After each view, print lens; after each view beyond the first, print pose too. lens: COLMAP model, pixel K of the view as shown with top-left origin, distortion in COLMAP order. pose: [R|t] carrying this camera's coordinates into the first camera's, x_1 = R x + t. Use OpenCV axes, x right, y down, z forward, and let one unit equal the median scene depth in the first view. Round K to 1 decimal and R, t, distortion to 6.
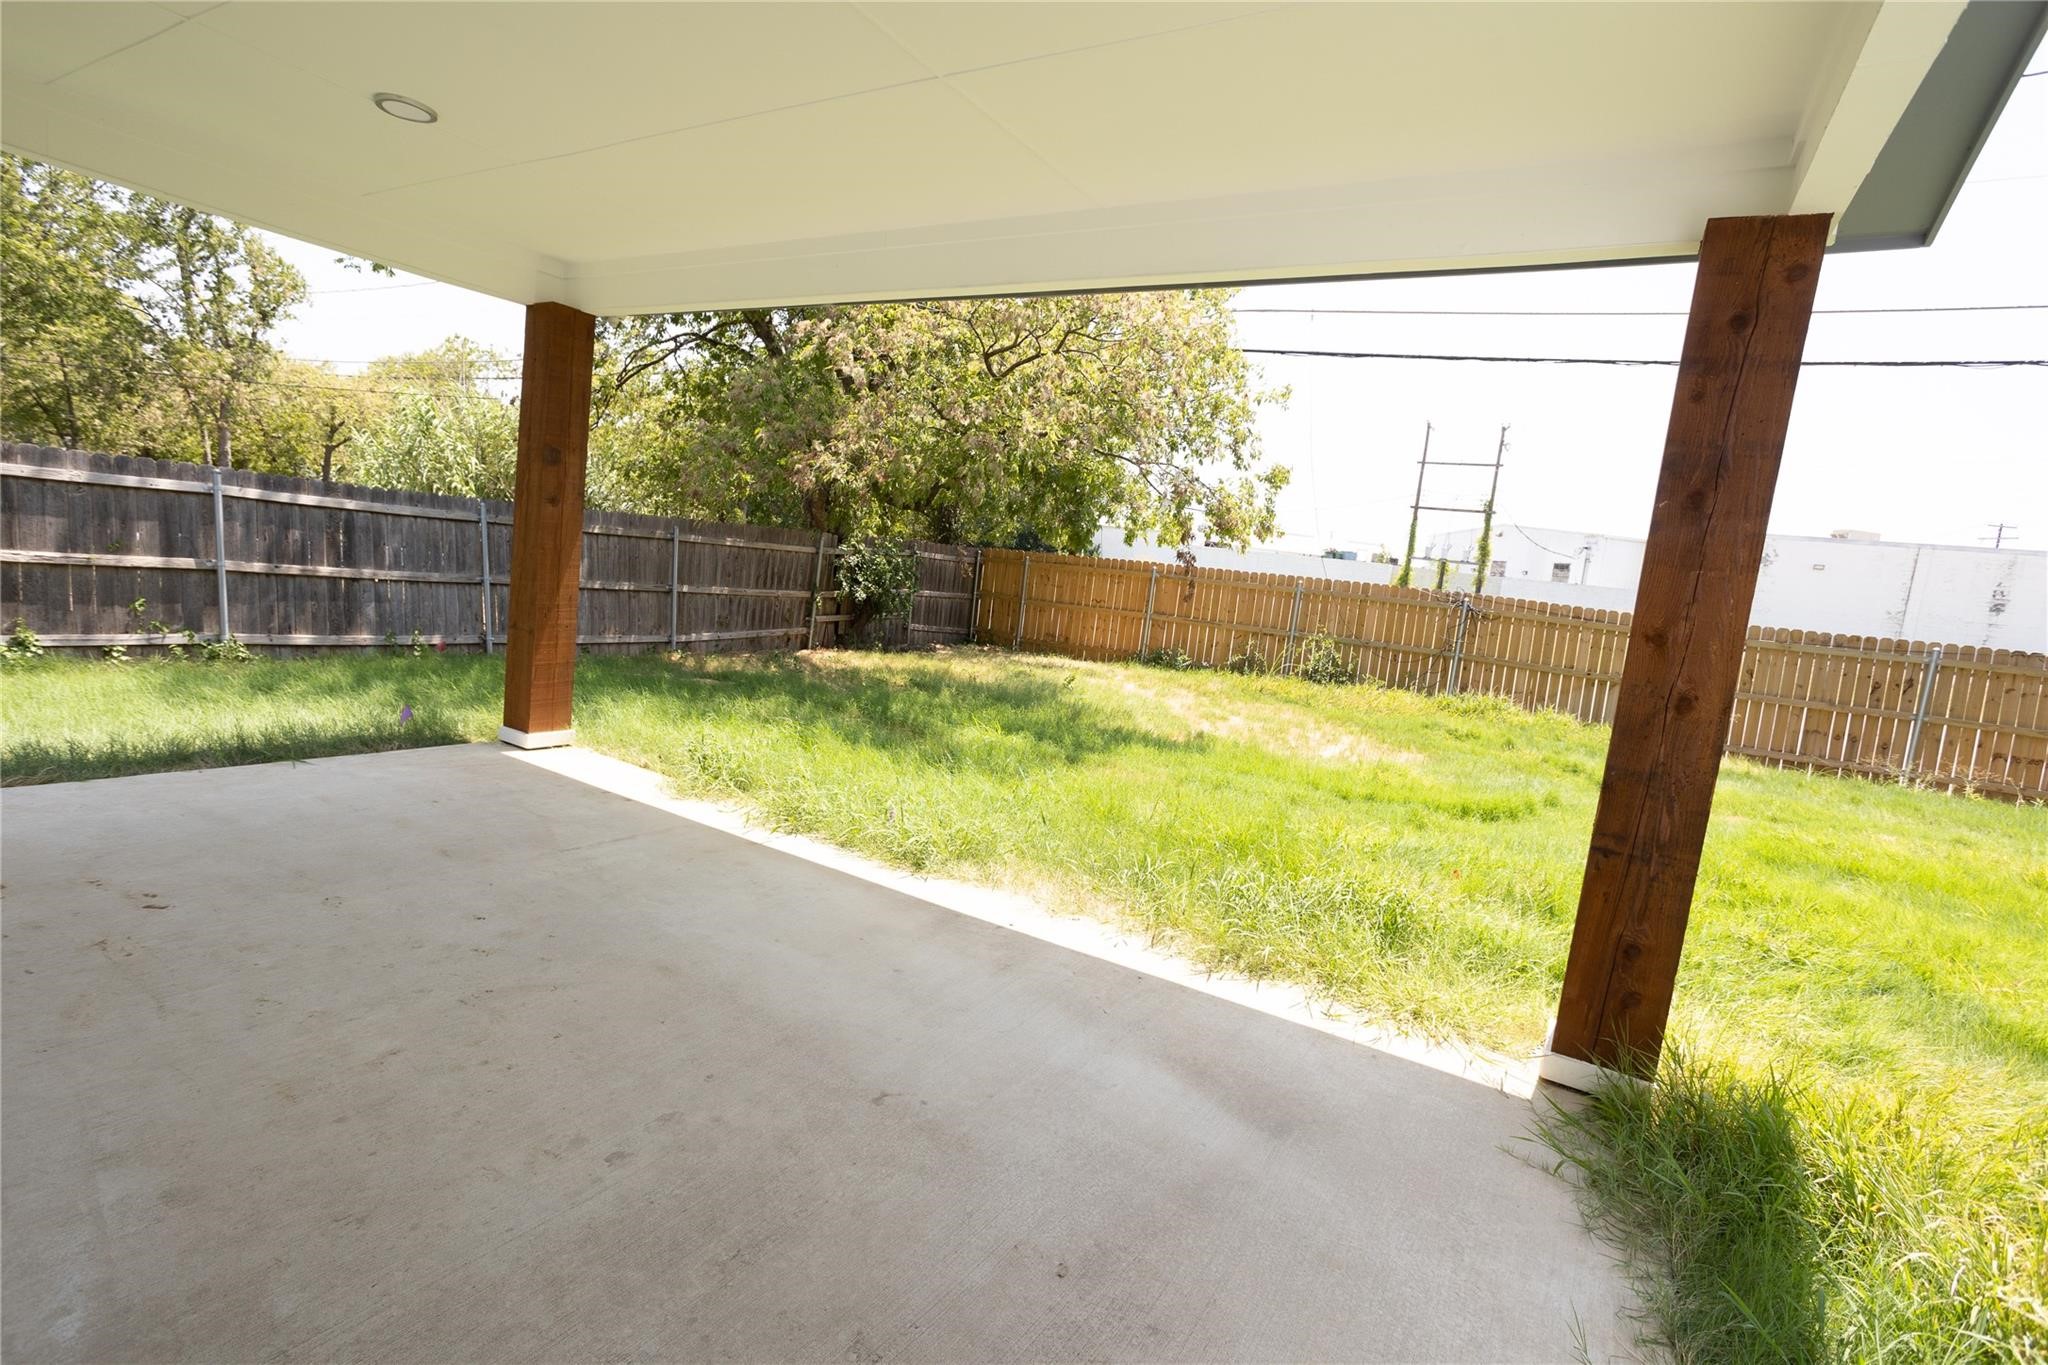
lens RADIAL K [[975.8, 0, 1018.7], [0, 975.8, 671.3], [0, 0, 1]] dist [-0.050094, 0.029237]
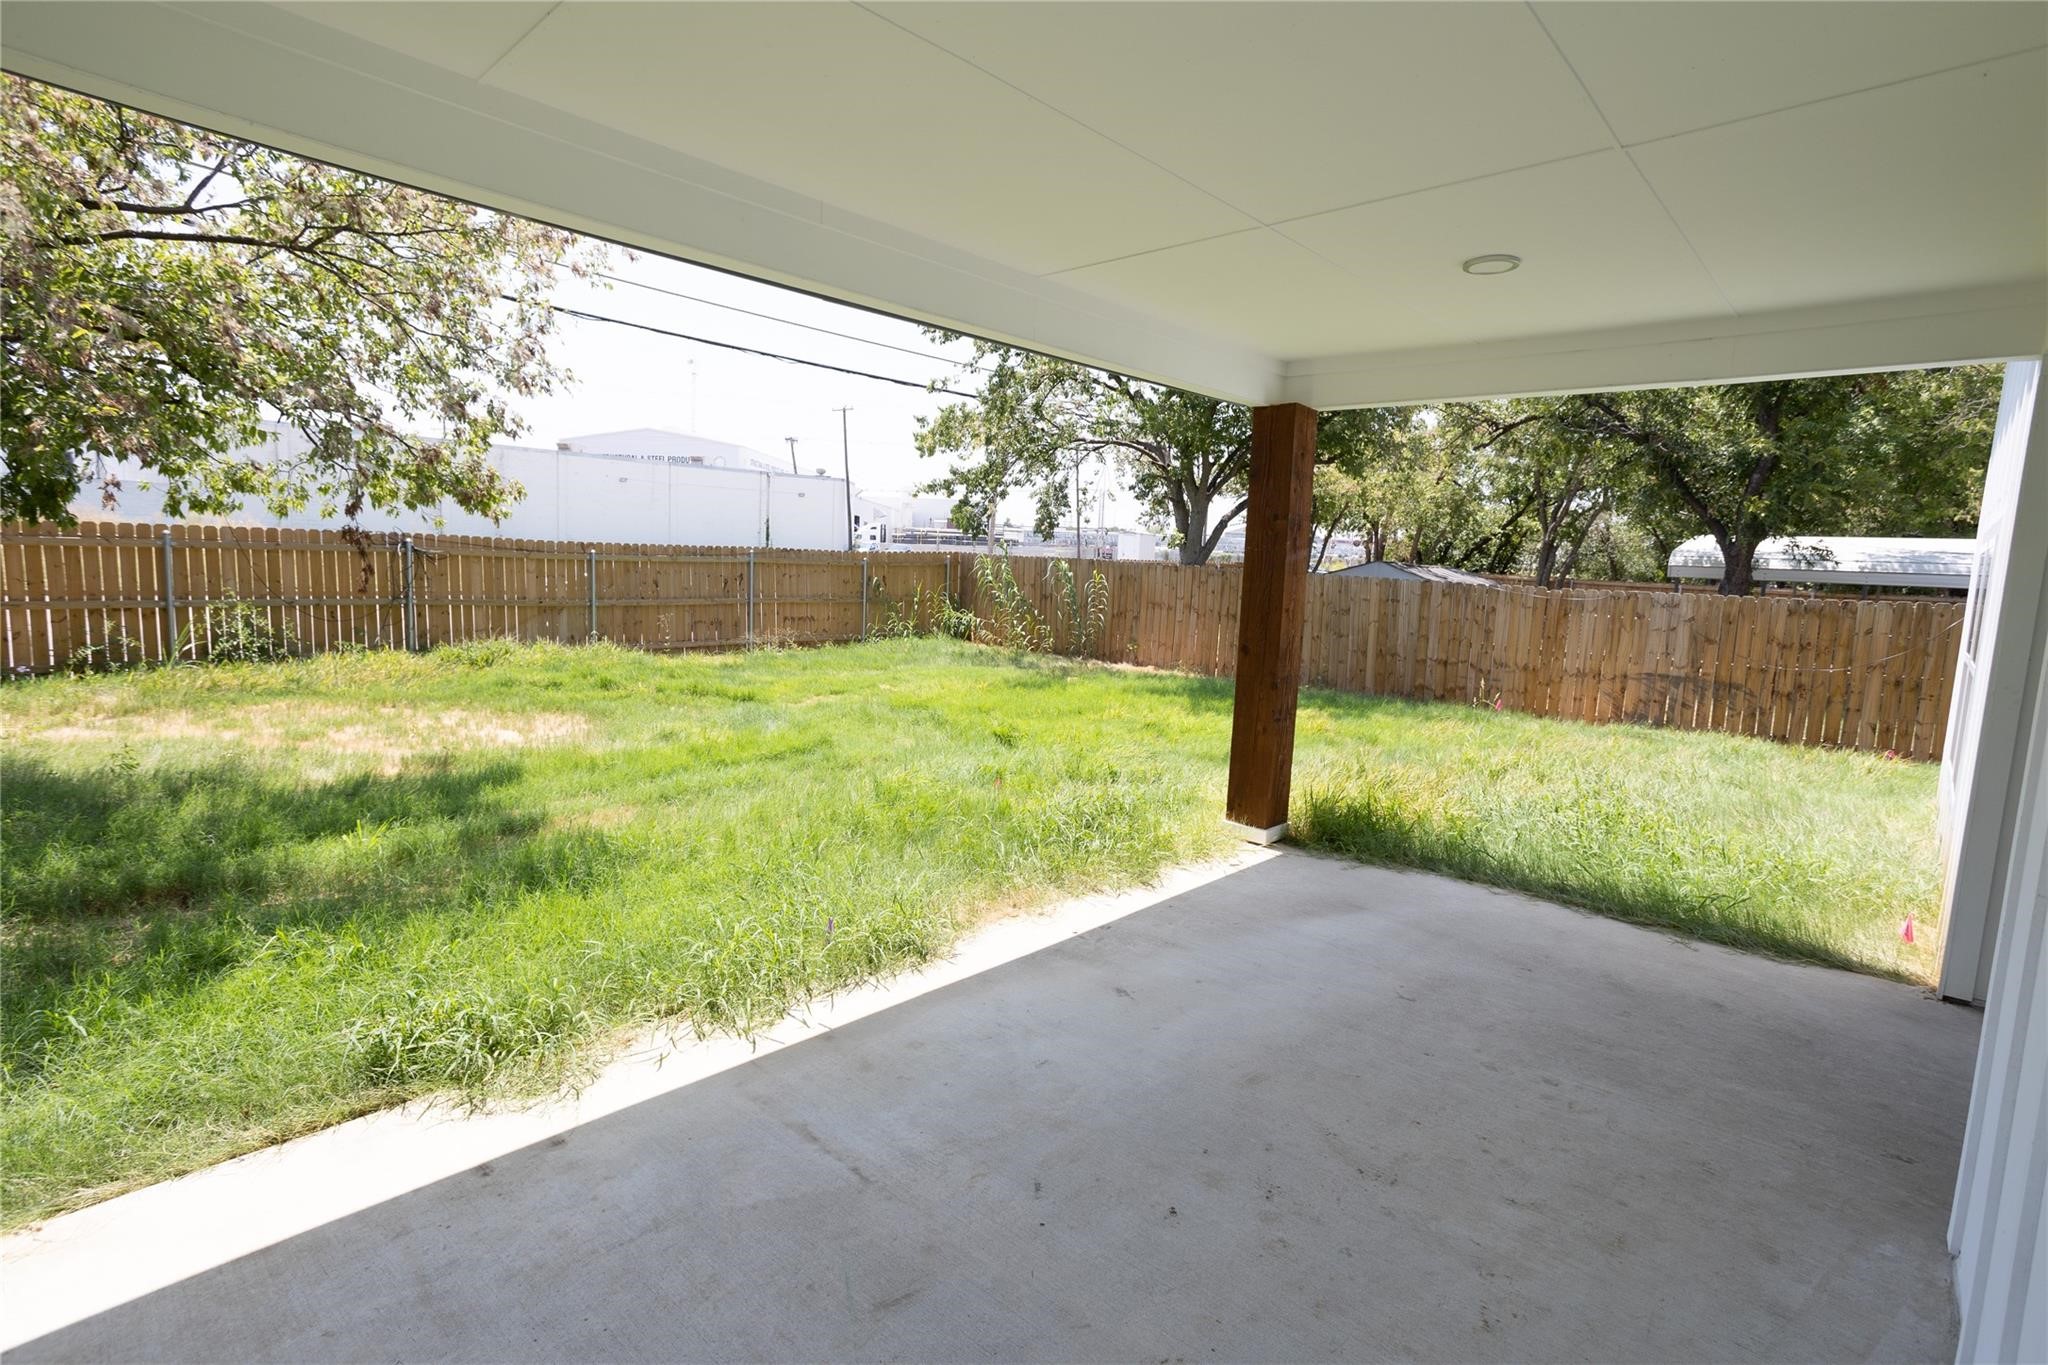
lens RADIAL K [[975.8, 0, 1018.7], [0, 975.8, 671.3], [0, 0, 1]] dist [-0.050094, 0.029237]
pose [[0.208527, -0.210735, 0.955043, -1.026543], [0.090743, 0.976467, 0.195650, -0.258845], [-0.973798, 0.045865, 0.222743, 0.794700]]
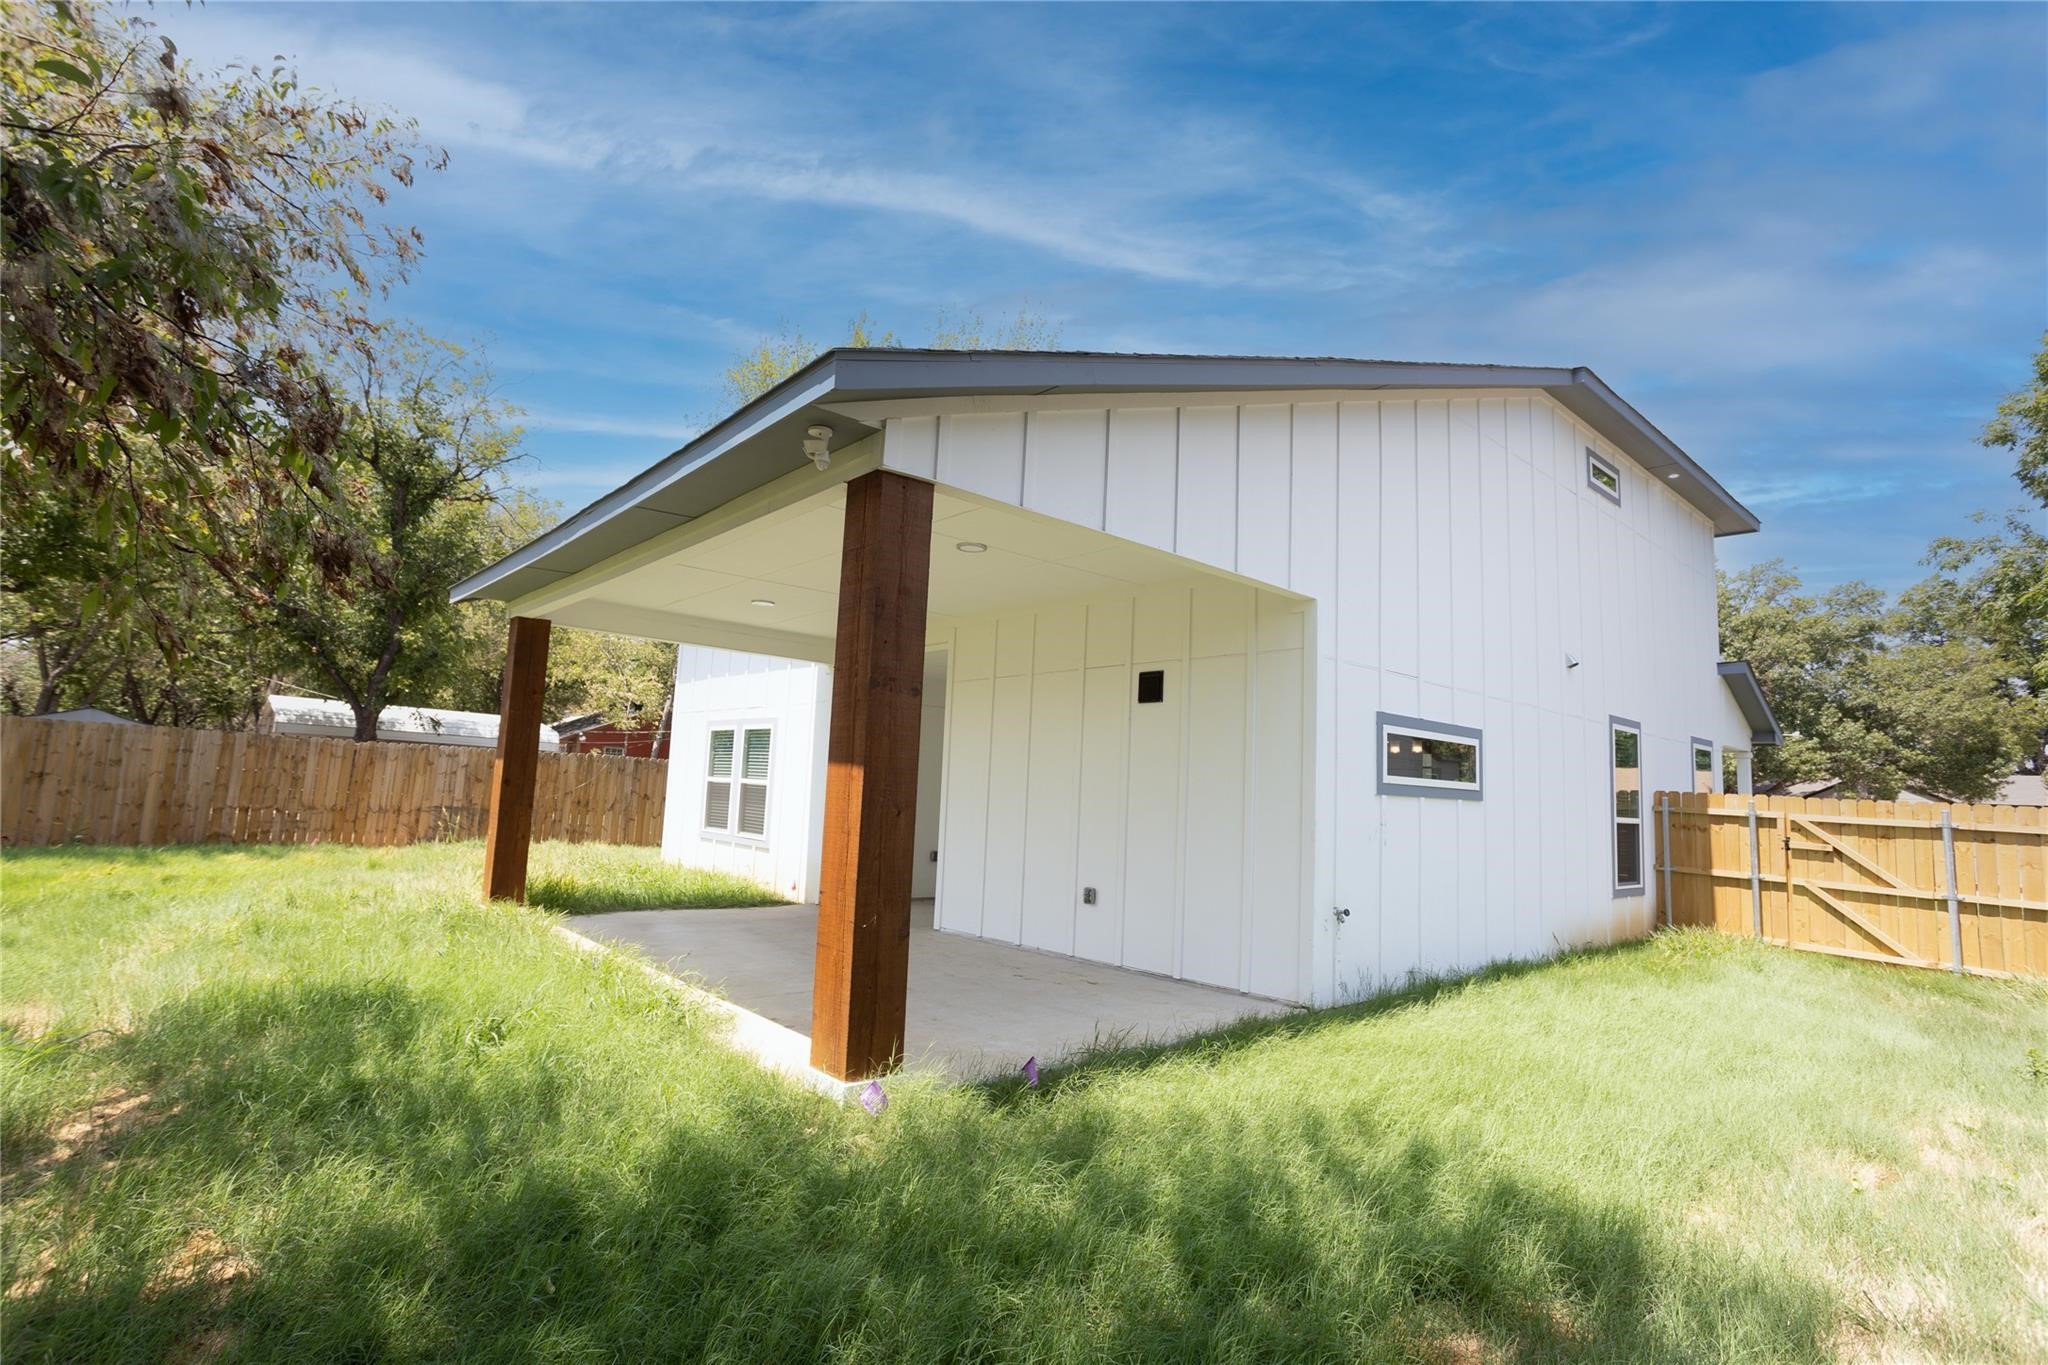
lens RADIAL K [[975.8, 0, 1018.7], [0, 975.8, 671.3], [0, 0, 1]] dist [-0.050094, 0.029237]
pose [[-0.944728, -0.114435, 0.307235, -1.188149], [-0.116209, 0.993145, 0.012577, -0.365890], [-0.306568, -0.023821, -0.951551, 2.462467]]
